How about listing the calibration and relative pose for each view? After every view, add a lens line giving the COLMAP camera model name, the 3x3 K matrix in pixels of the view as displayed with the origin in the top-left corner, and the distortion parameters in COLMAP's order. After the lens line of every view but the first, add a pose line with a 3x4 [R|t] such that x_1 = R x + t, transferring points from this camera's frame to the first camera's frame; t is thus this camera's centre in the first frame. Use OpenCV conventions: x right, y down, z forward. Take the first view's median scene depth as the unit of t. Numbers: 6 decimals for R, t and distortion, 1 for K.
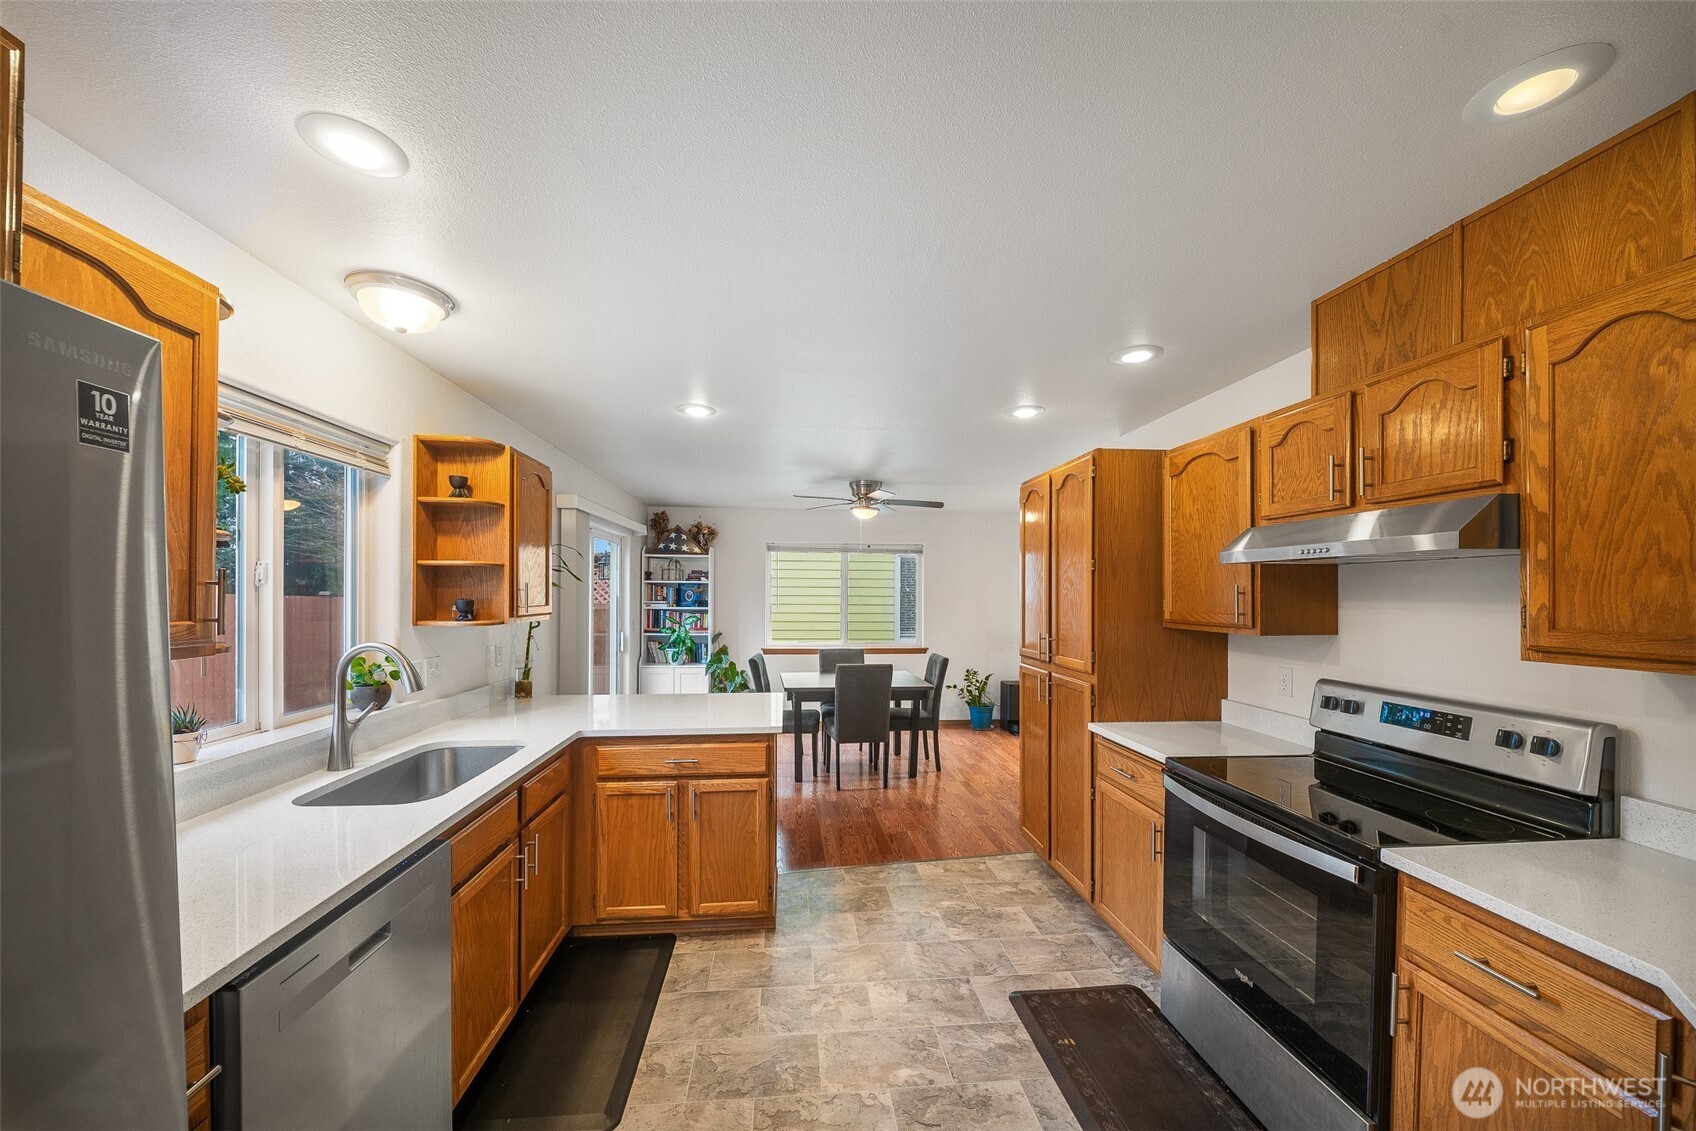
lens RADIAL K [[594.4, 0, 854.4], [0, 594.4, 563.5], [0, 0, 1]] dist [-0.000341, -0.006253]
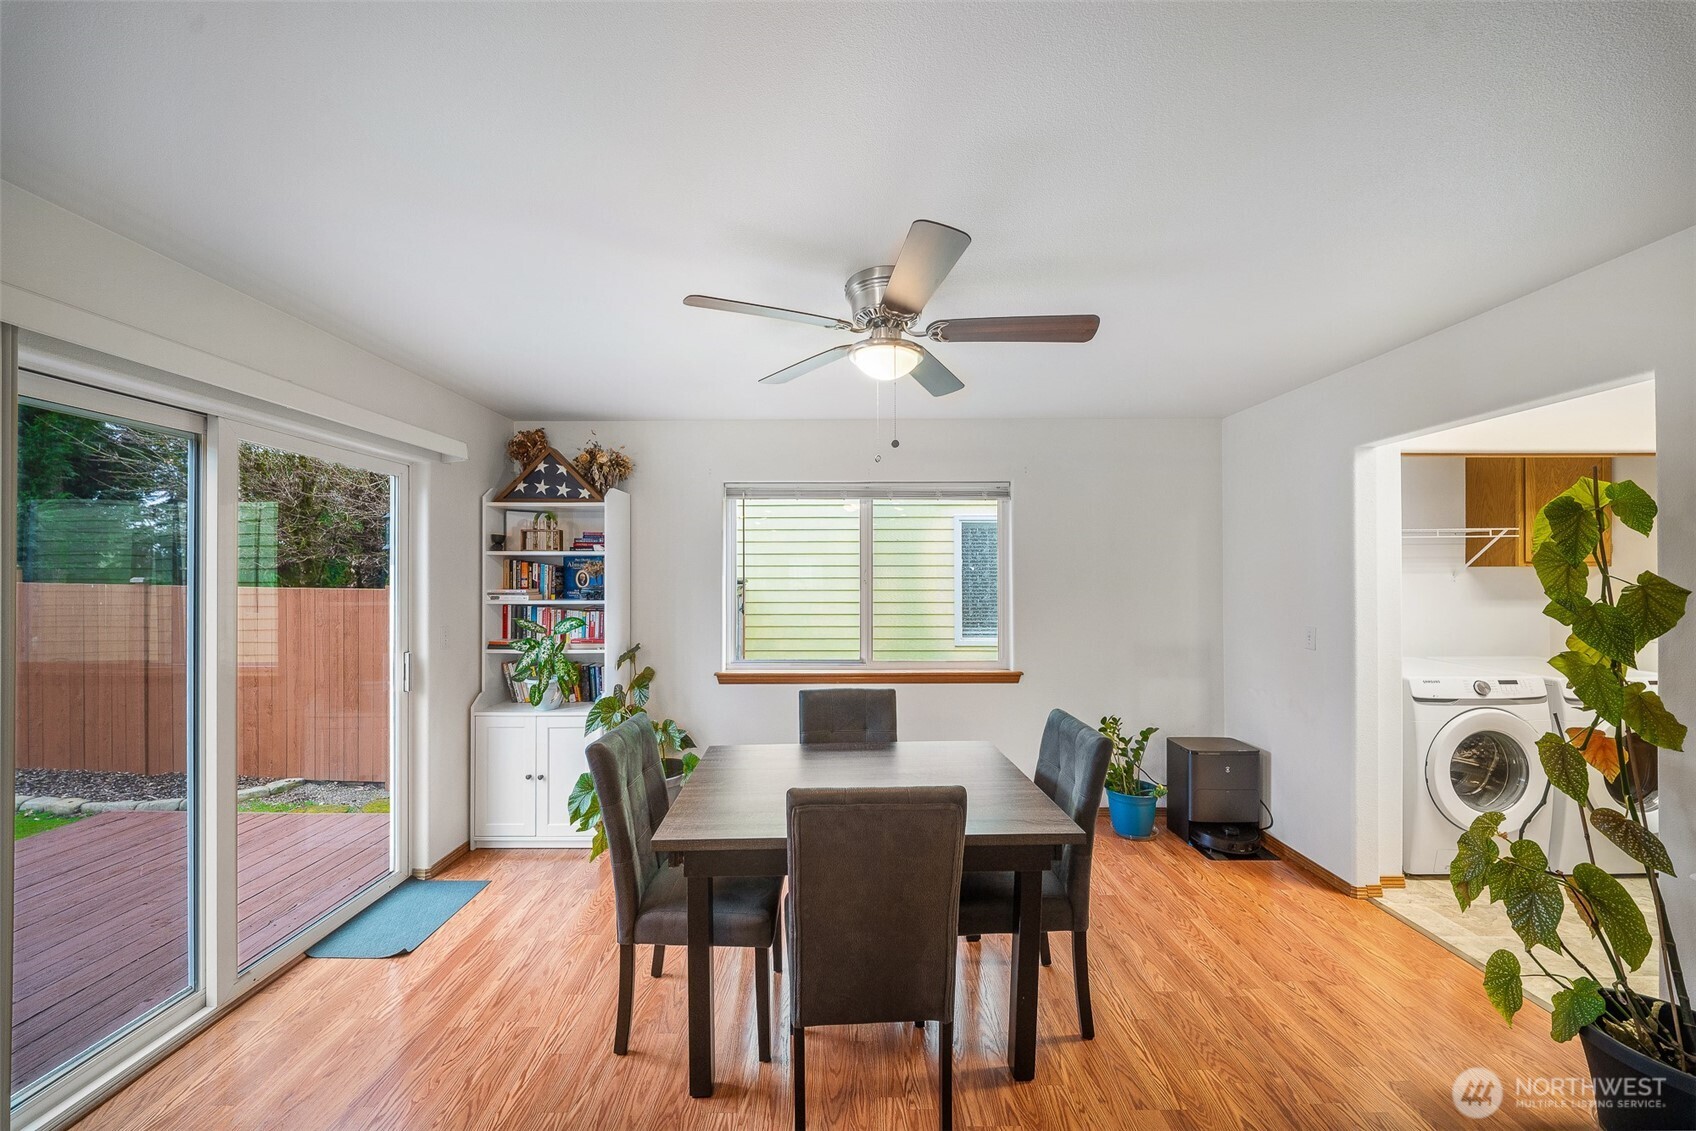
lens RADIAL K [[594.4, 0, 854.4], [0, 594.4, 563.5], [0, 0, 1]] dist [-0.000341, -0.006253]
pose [[0.995758, -0.010451, -0.091410, 0.024171], [0.012933, 0.999563, 0.026599, 0.029041], [0.091092, -0.027669, 0.995458, 0.487254]]
